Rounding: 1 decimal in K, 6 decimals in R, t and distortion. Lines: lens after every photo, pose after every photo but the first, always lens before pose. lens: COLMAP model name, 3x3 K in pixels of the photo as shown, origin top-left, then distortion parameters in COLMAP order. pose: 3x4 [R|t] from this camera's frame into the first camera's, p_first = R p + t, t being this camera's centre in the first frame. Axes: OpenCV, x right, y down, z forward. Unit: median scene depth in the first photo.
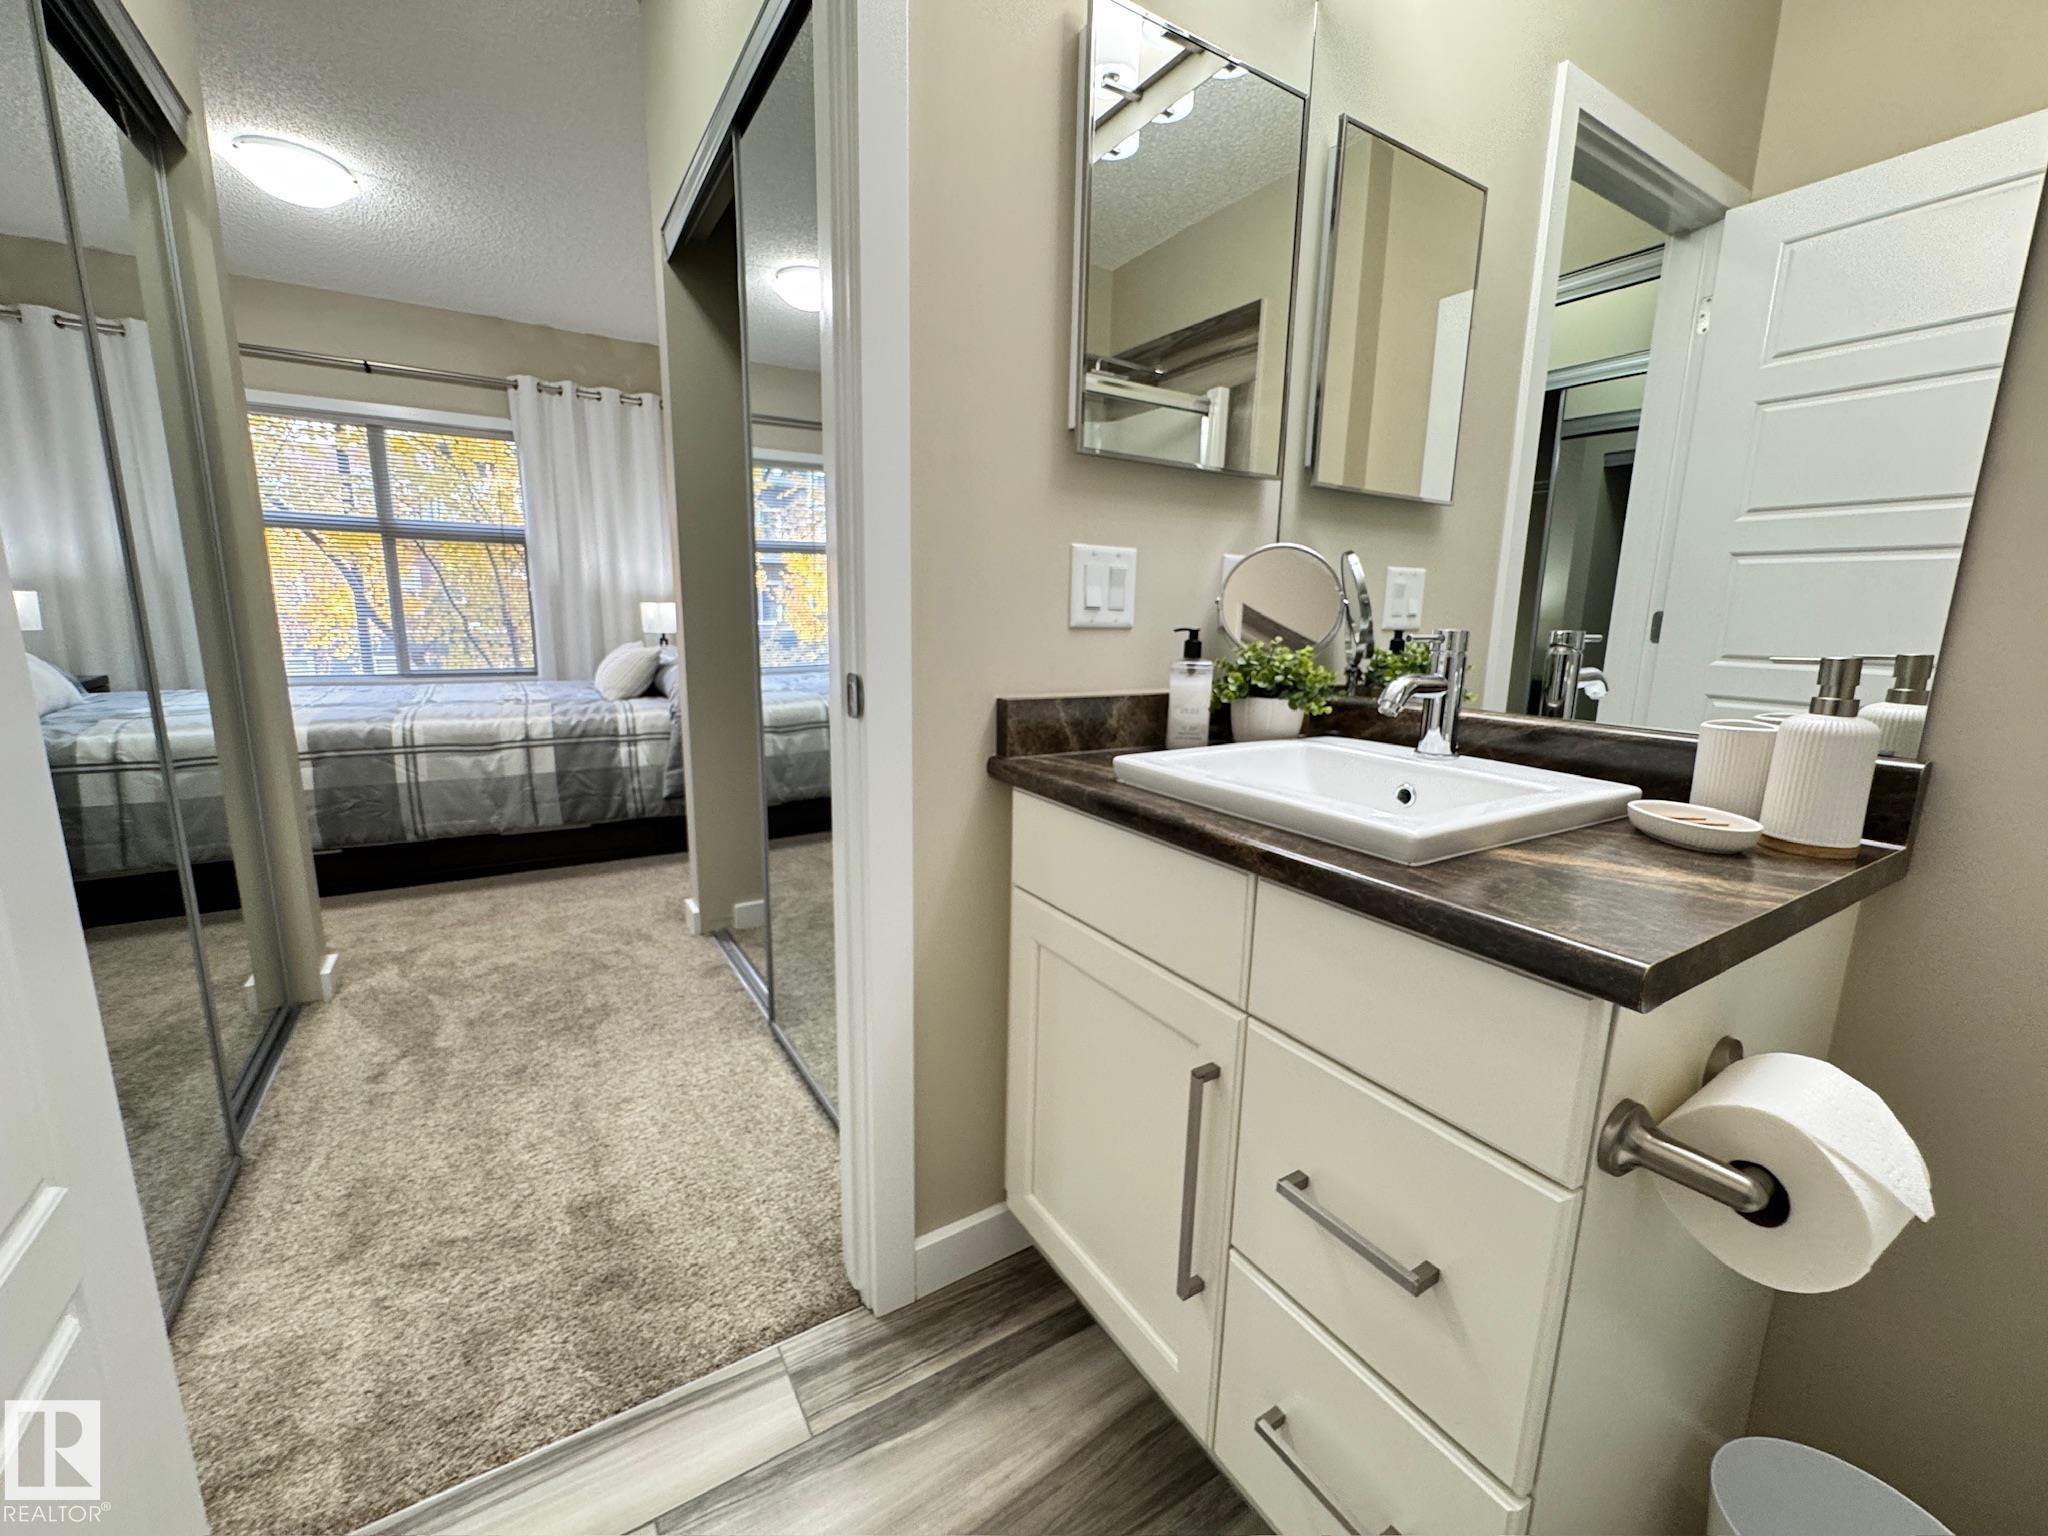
lens RADIAL K [[826.4, 0, 1023.2], [0, 826.4, 770.6], [0, 0, 1]] dist [-0.002385, -0.000292]
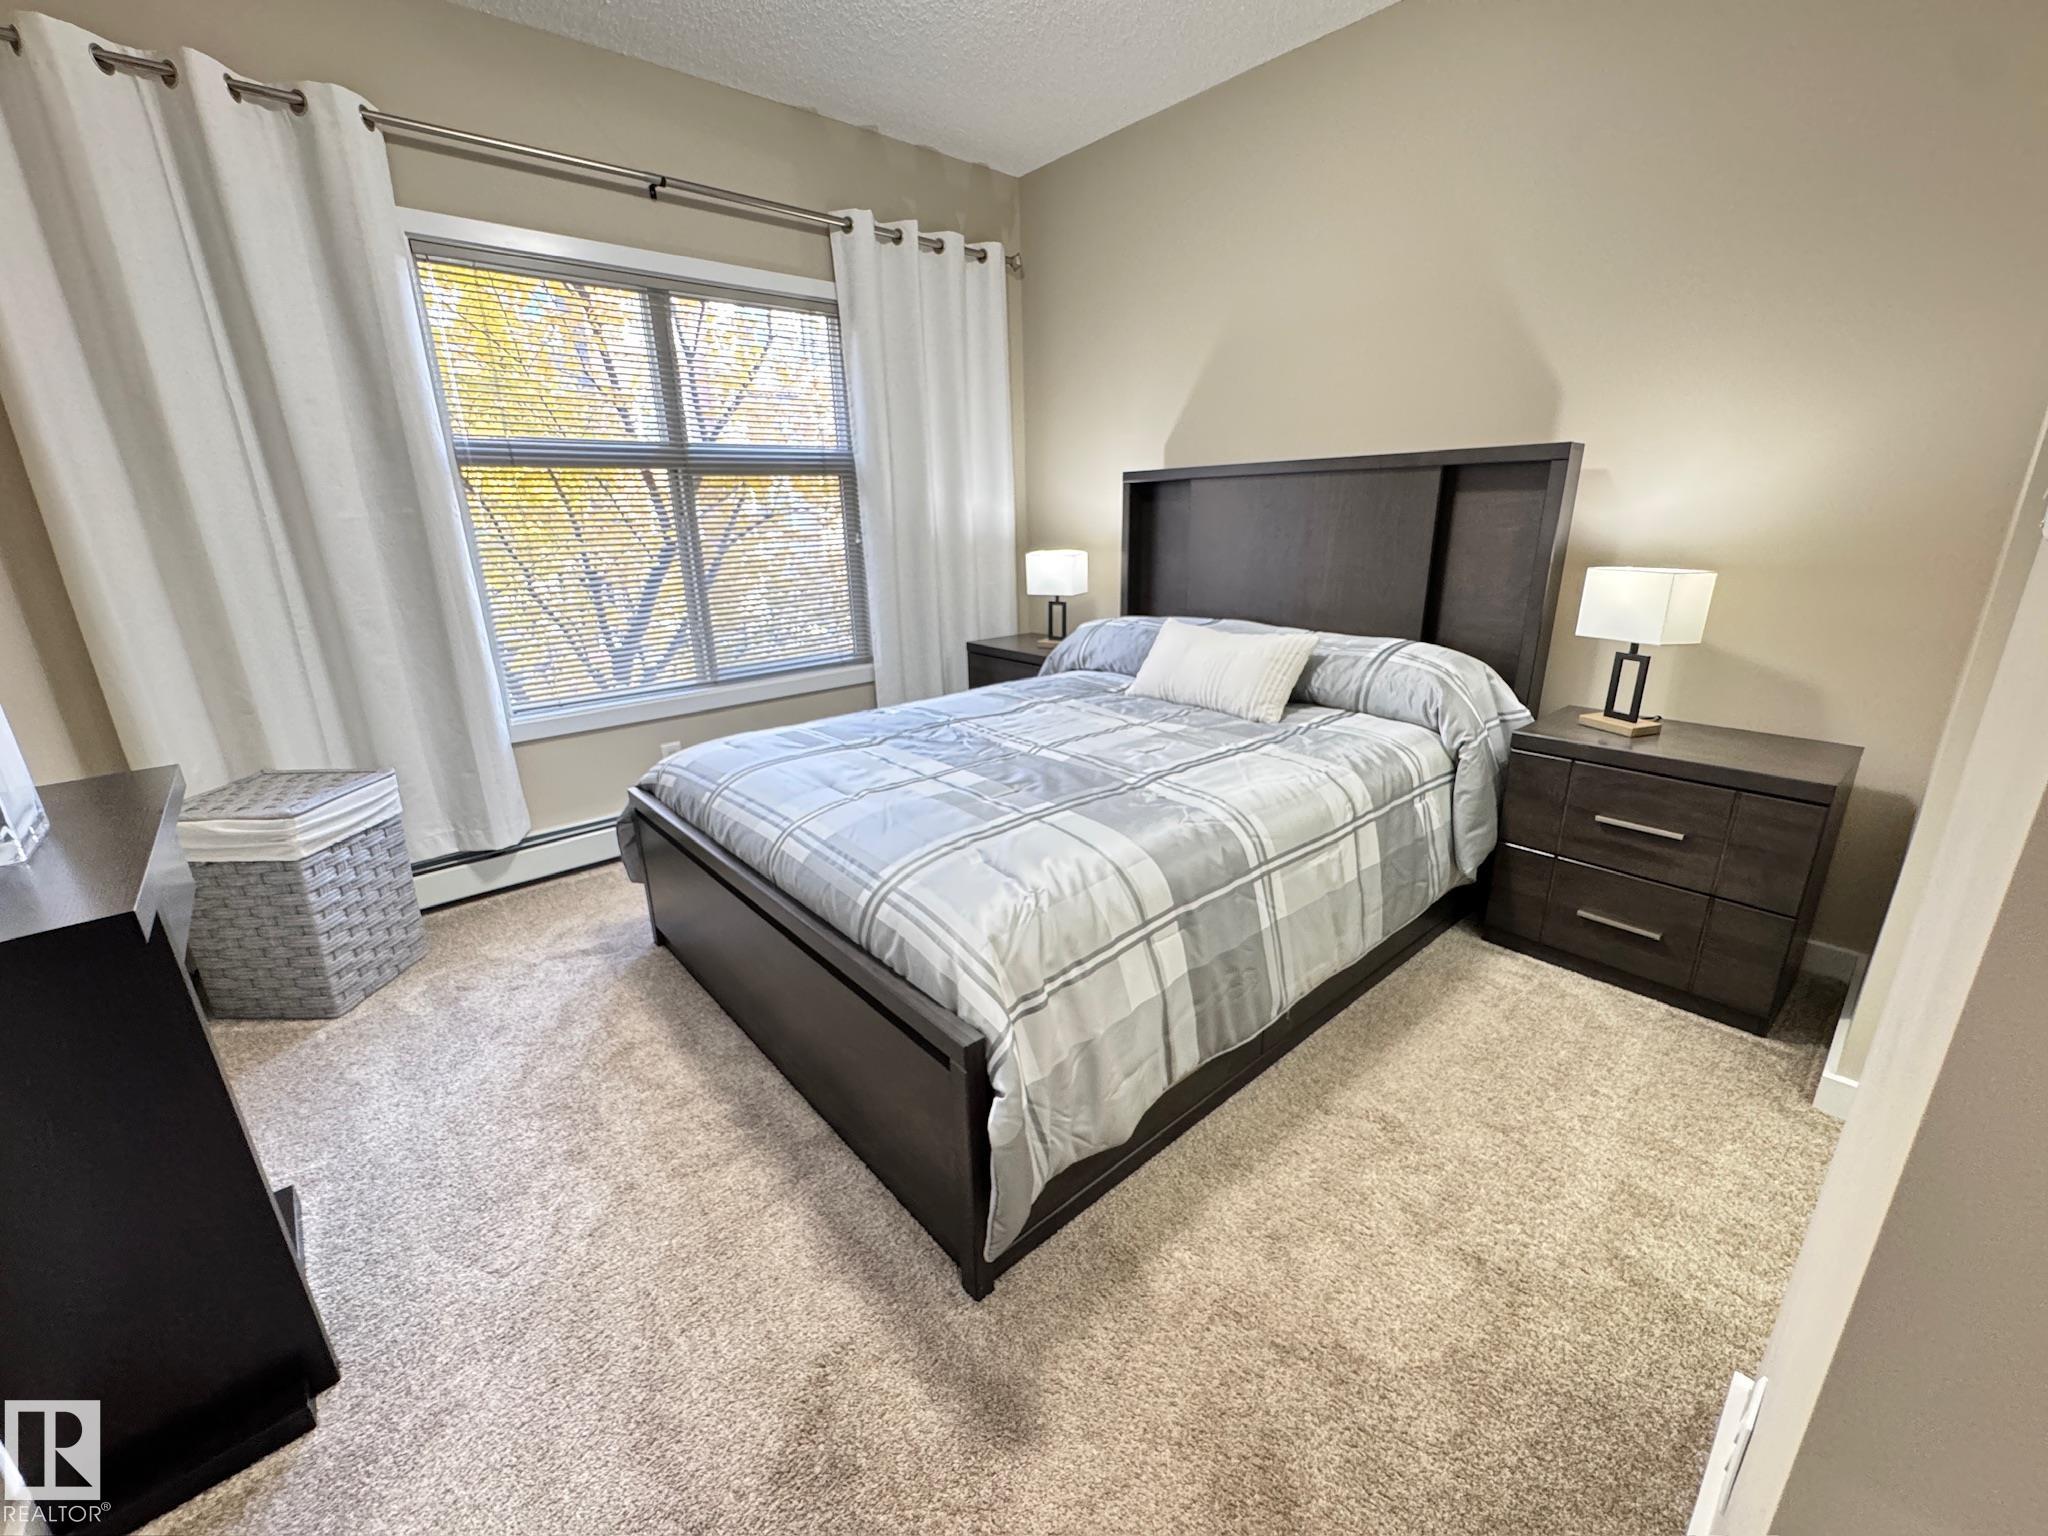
lens RADIAL K [[817.5, 0, 1022.4], [0, 817.5, 767.5], [0, 0, 1]] dist [-0.001739, 0.000164]
pose [[0.985718, -0.091420, 0.141427, -0.917417], [0.074506, 0.989903, 0.120588, -0.164387], [-0.151023, -0.108328, 0.982577, 0.443573]]
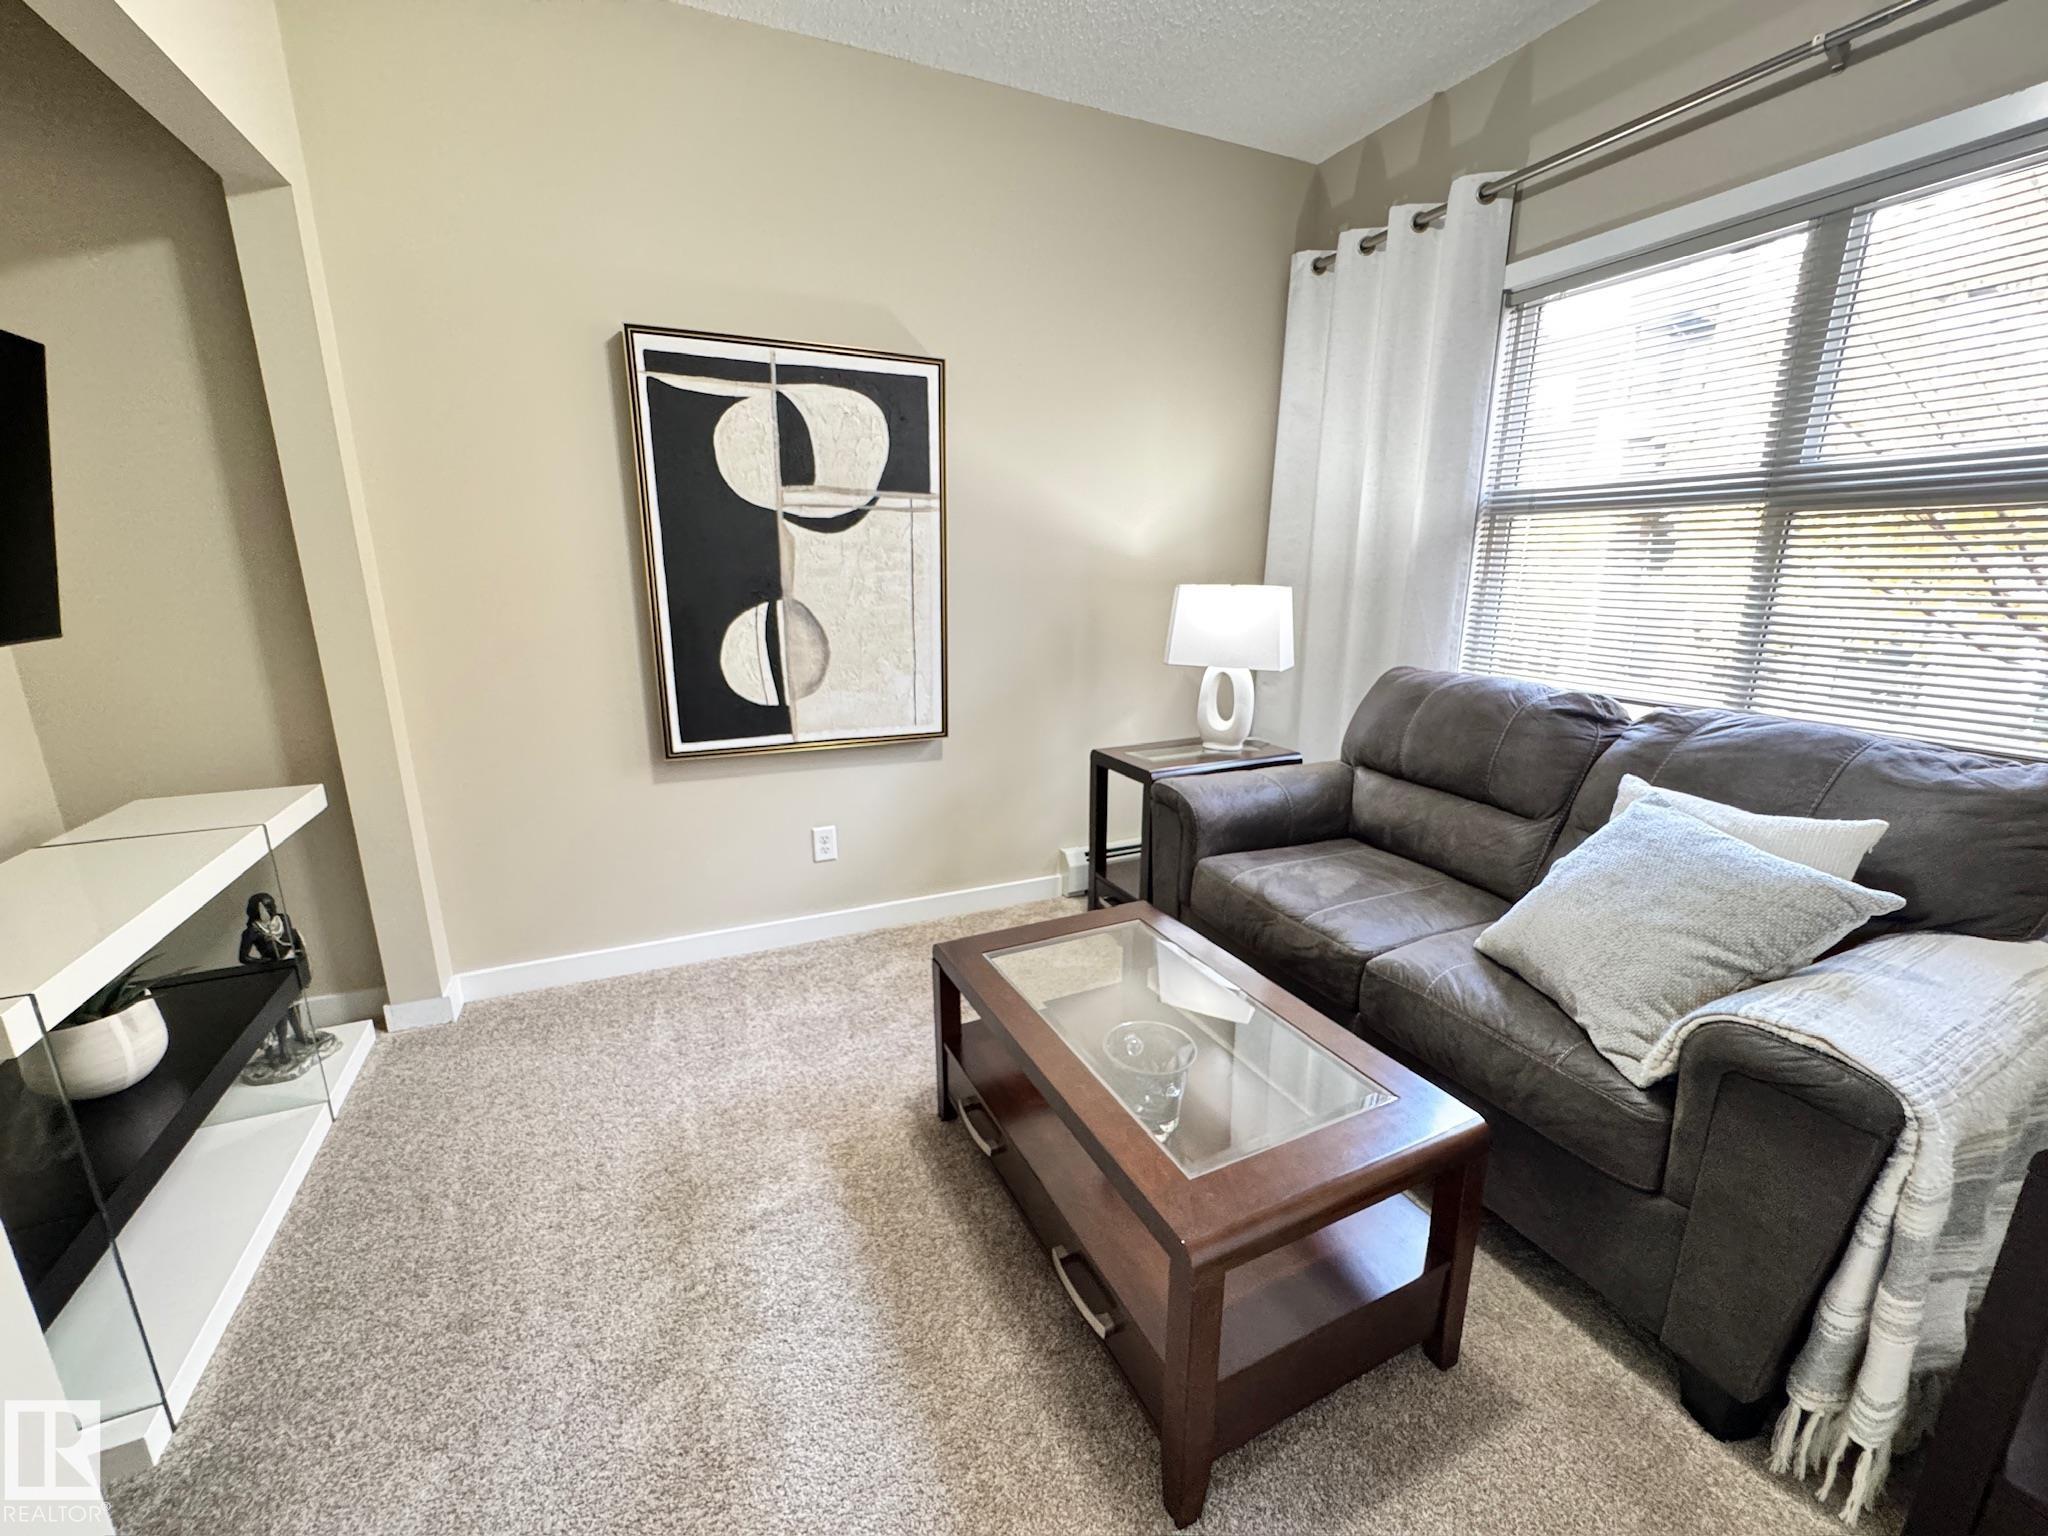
lens RADIAL K [[819.8, 0, 1021.4], [0, 819.8, 768.7], [0, 0, 1]] dist [-0.002302, -0.000037]
pose [[-0.126453, 0.221362, -0.966958, -0.450364], [-0.184602, 0.952504, 0.242194, -0.280737], [0.974644, 0.209128, -0.079584, 1.026457]]
